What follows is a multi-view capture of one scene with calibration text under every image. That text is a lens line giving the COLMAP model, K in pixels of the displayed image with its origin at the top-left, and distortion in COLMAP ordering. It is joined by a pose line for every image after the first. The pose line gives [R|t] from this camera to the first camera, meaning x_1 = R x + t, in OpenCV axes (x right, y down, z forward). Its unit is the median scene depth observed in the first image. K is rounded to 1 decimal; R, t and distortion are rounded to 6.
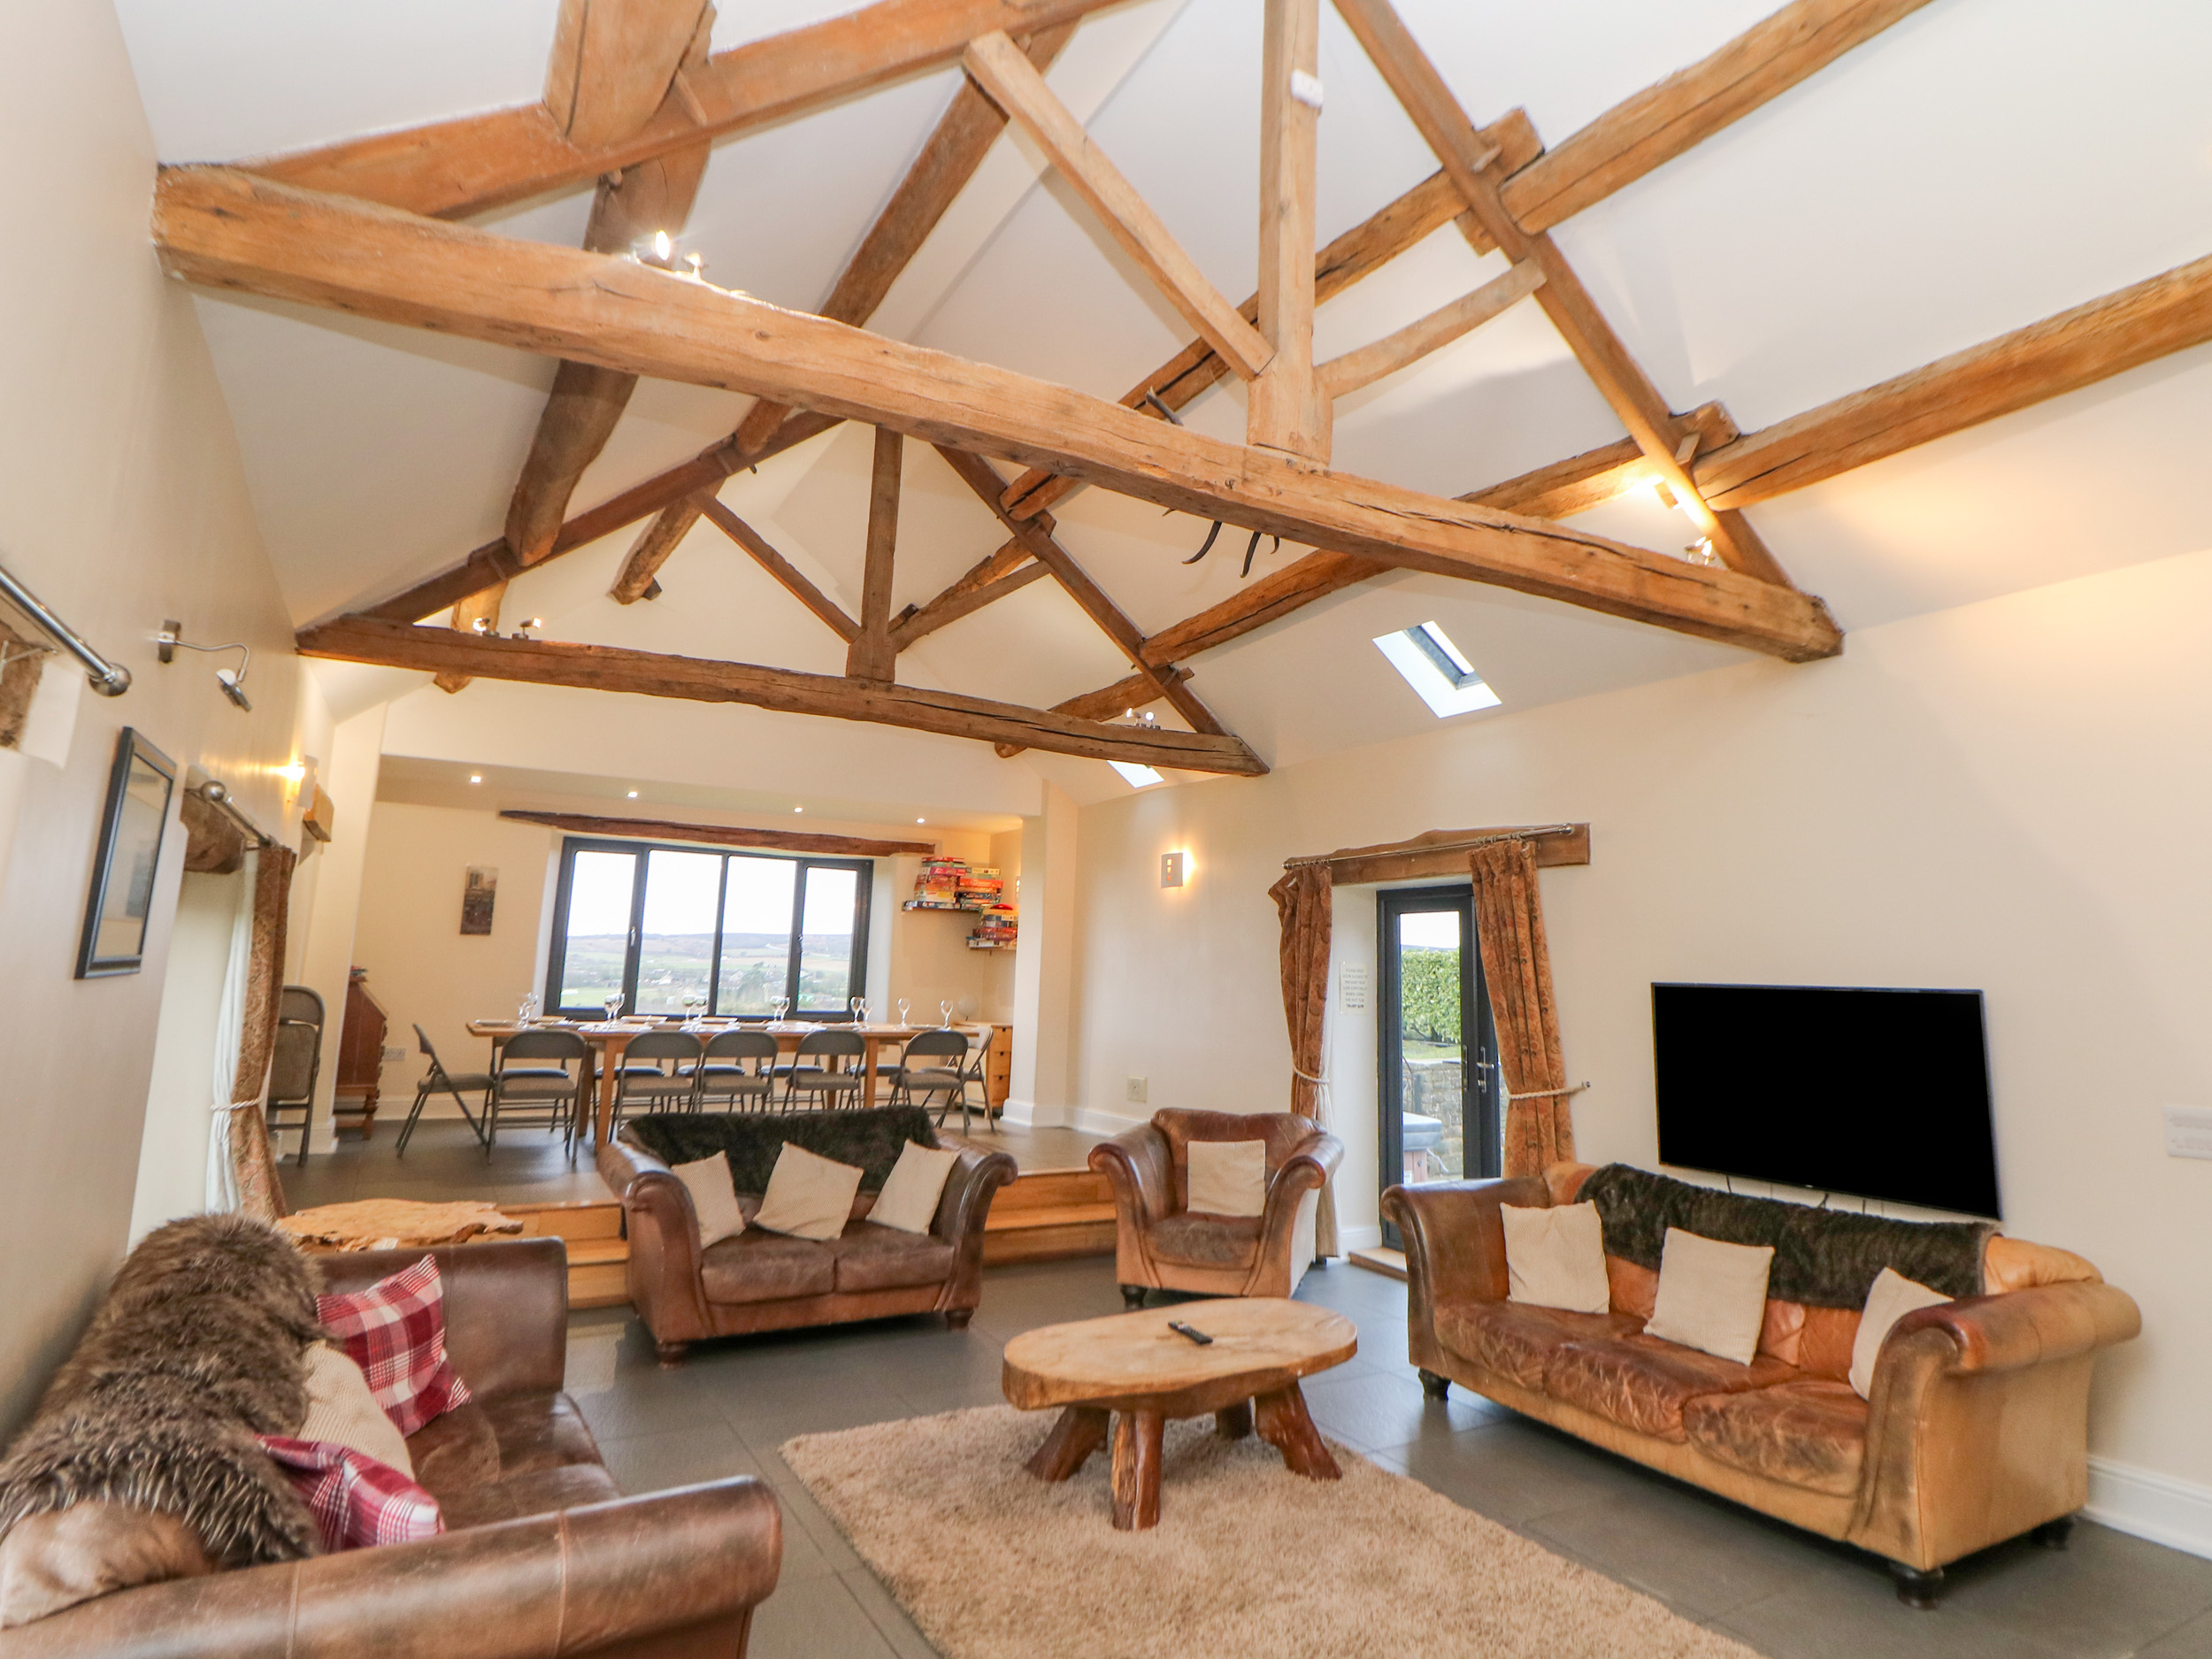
lens RADIAL K [[1144.4, 0, 1101.9], [0, 1144.4, 748.5], [0, 0, 1]] dist [0.008541, -0.018187]
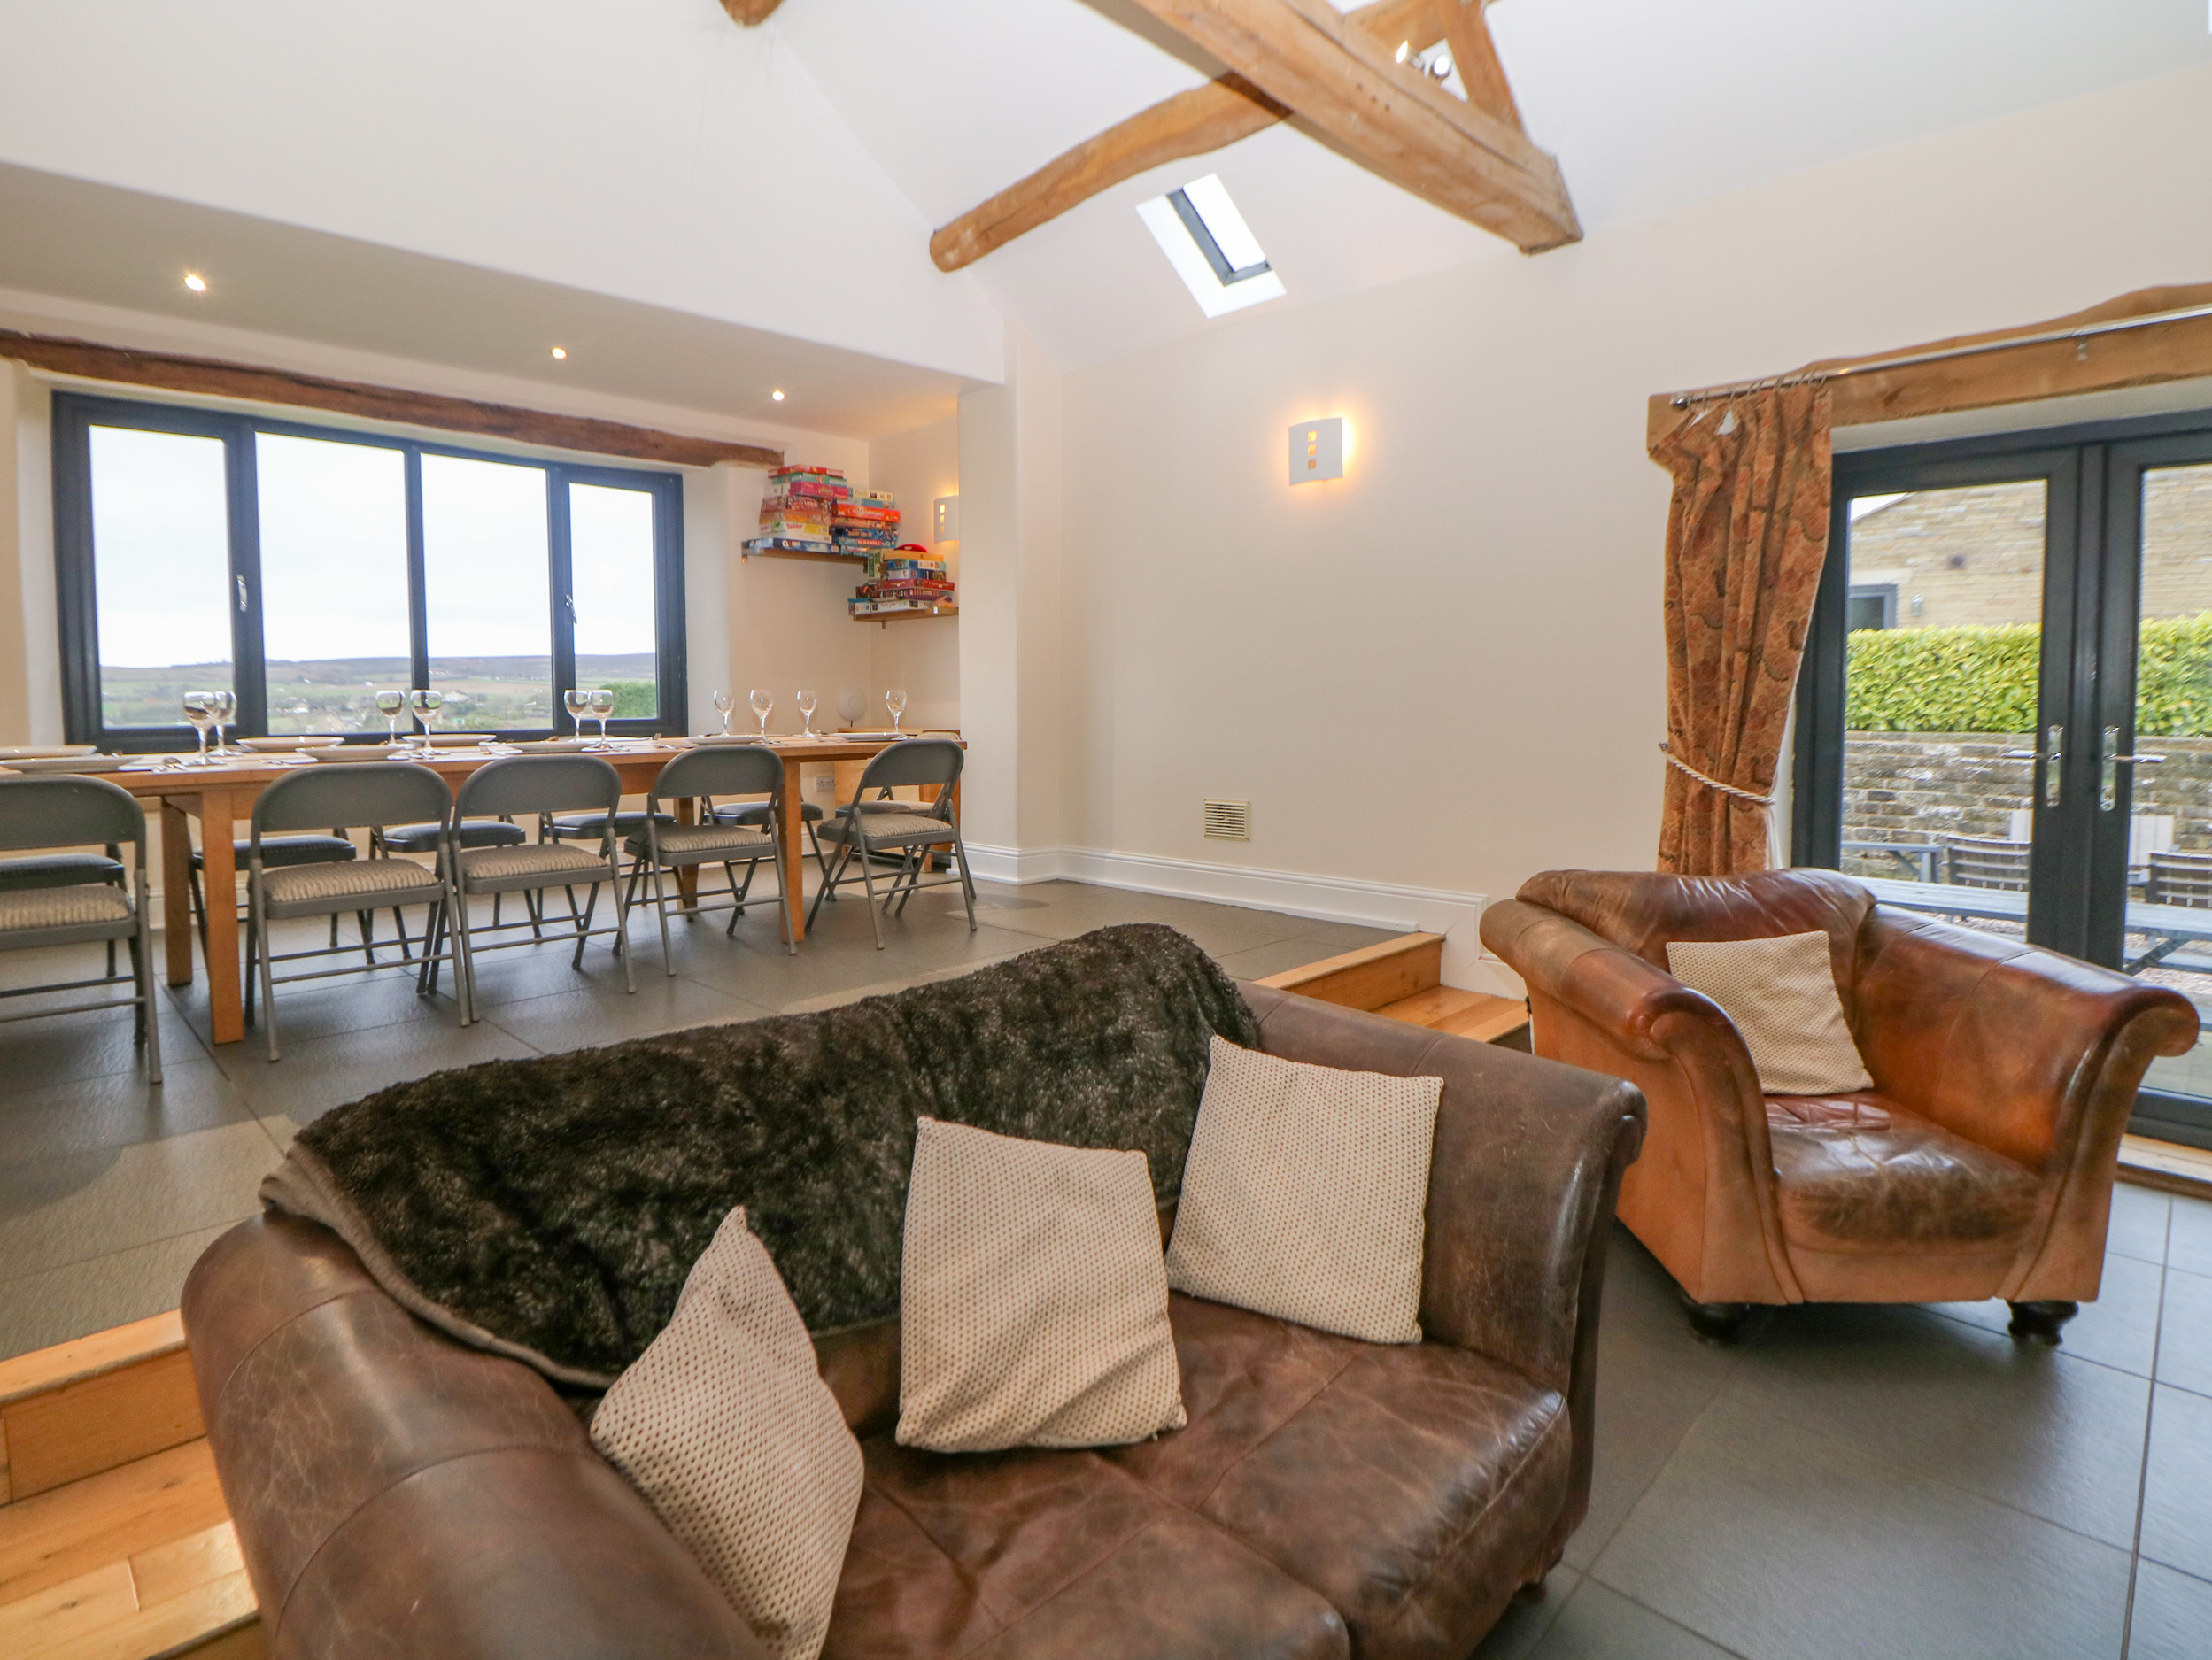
lens RADIAL K [[1144.3, 0, 1101.9], [0, 1144.3, 749.1], [0, 0, 1]] dist [0.008541, -0.018187]
pose [[0.967778, -0.041868, 0.248301, -0.157139], [-0.021536, 0.968705, 0.247278, 0.093437], [-0.250883, -0.244657, 0.936590, 0.384601]]
